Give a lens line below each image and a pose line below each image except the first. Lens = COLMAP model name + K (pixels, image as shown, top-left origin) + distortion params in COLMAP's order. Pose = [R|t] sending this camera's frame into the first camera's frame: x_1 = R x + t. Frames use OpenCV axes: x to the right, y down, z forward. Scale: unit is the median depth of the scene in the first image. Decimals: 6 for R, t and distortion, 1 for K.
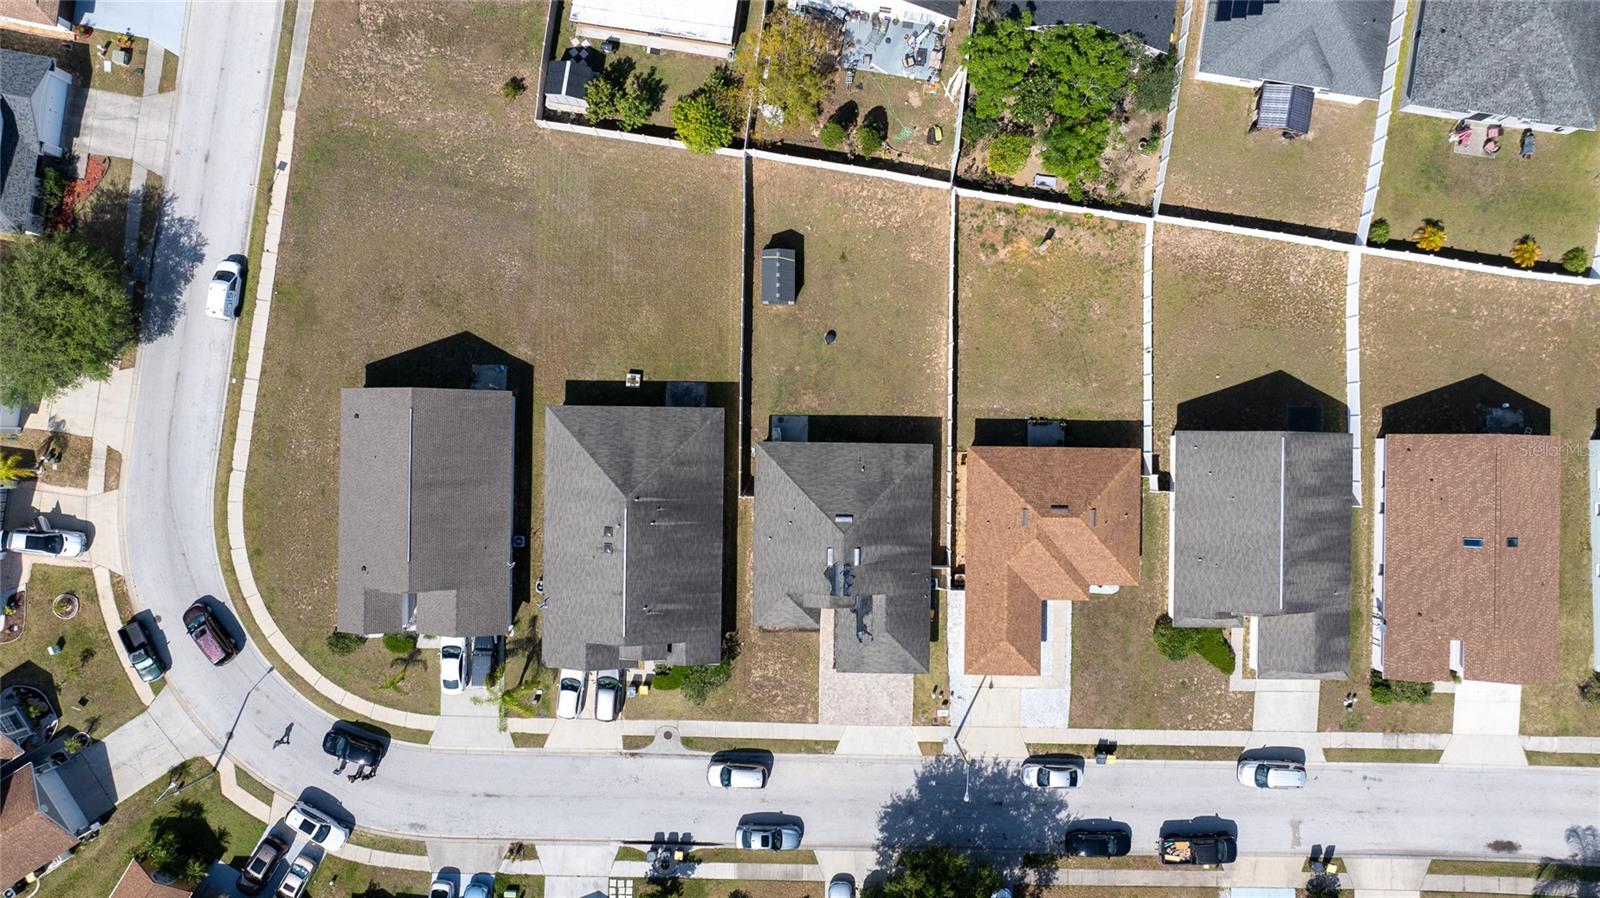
lens RADIAL K [[1127.3, 0, 800.0], [0, 1127.3, 449.0], [0, 0, 1]] dist [-0.023733, -0.001936]
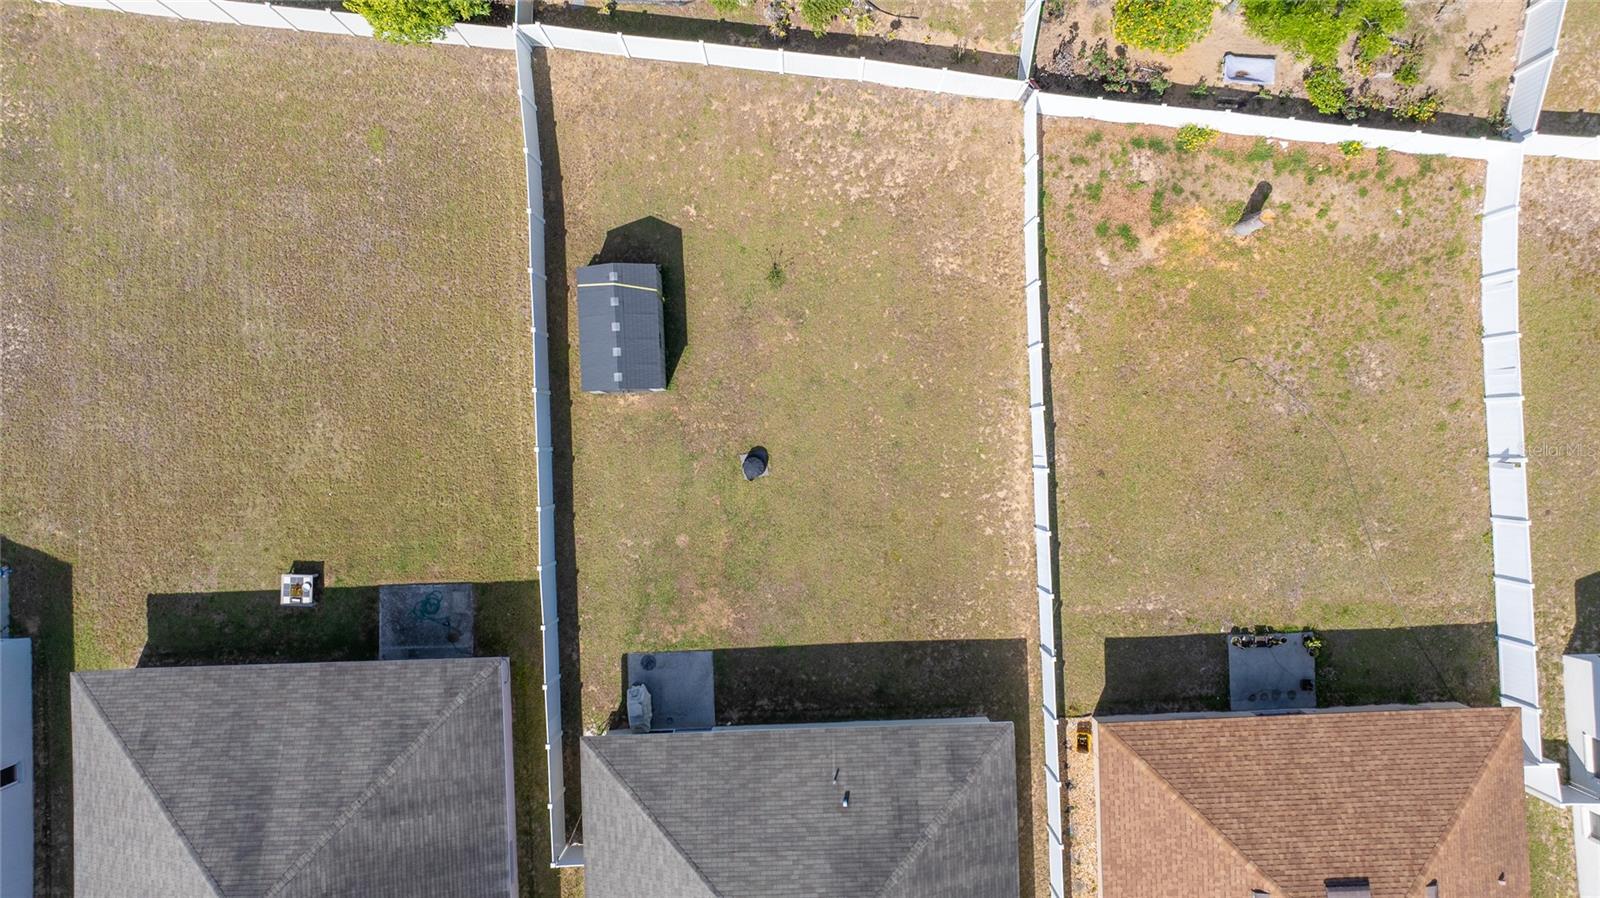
lens RADIAL K [[1144.7, 0, 800.0], [0, 1144.7, 449.0], [0, 0, 1]] dist [-0.024408, 0.003579]
pose [[0.998689, -0.051066, 0.003595, 0.043154], [0.051077, 0.998690, -0.002976, -0.103761], [-0.003438, 0.003156, 0.999989, 0.573514]]
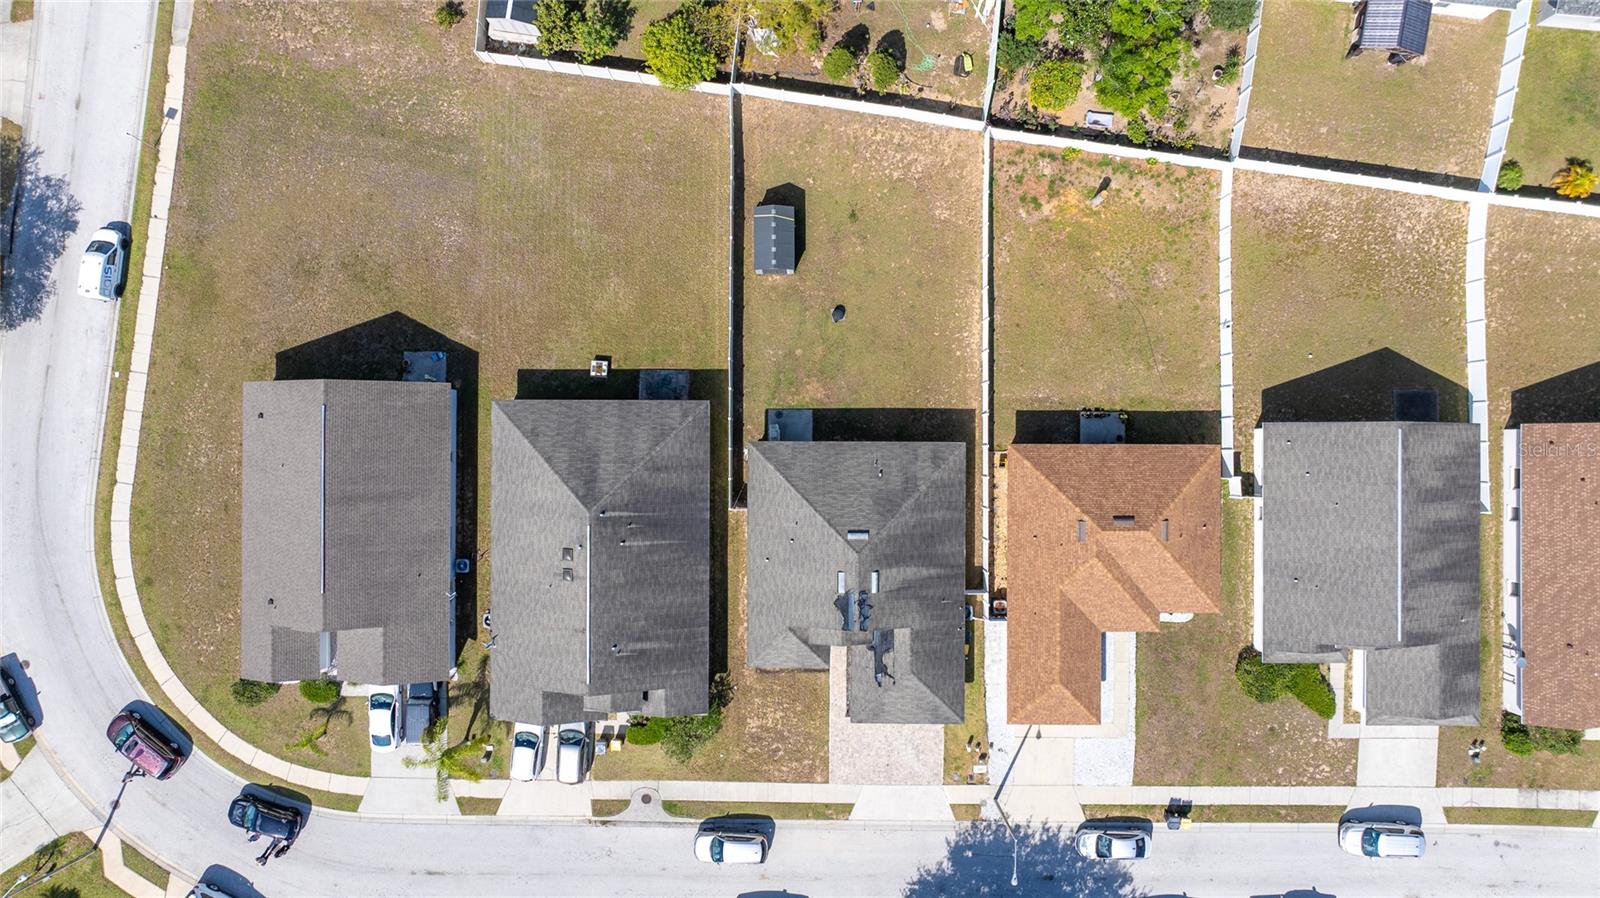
lens RADIAL K [[1127.3, 0, 800.0], [0, 1127.3, 449.0], [0, 0, 1]] dist [-0.023733, -0.001936]
pose [[0.999937, -0.010789, -0.003162, 0.000461], [0.010788, 0.999942, -0.000085, -0.000541], [0.003162, 0.000051, 0.999995, 0.180116]]
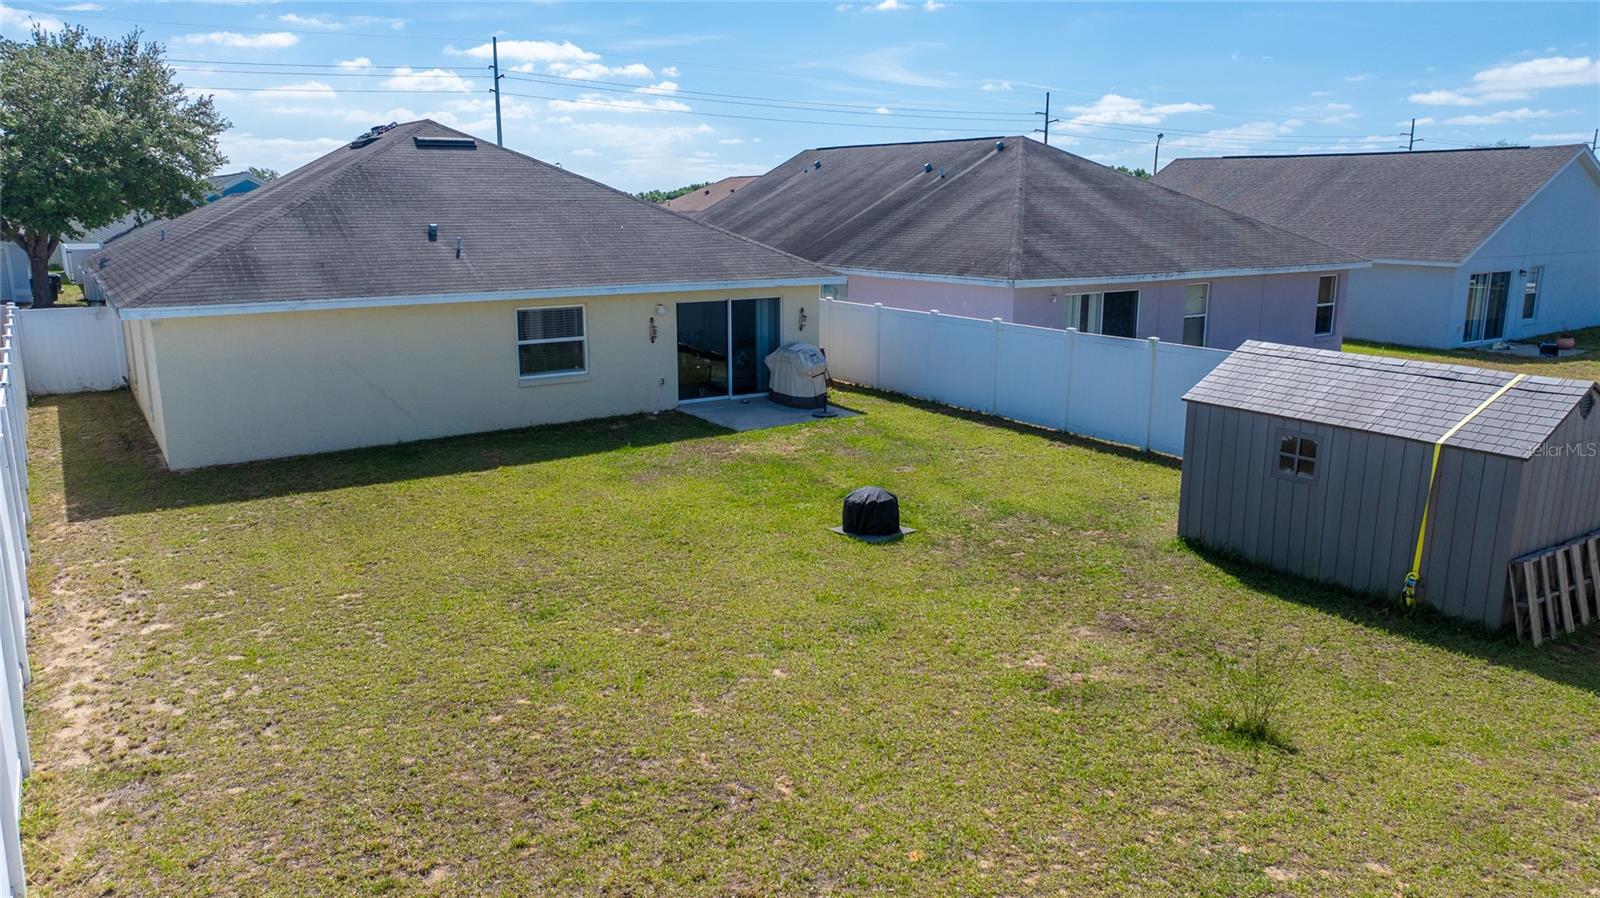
lens RADIAL K [[1127.3, 0, 800.0], [0, 1127.3, 449.0], [0, 0, 1]] dist [-0.023733, -0.001936]
pose [[-0.826930, 0.133603, -0.546202, 0.127154], [-0.562108, -0.170734, 0.809249, -0.229872], [0.014863, 0.976217, 0.216285, 0.963287]]
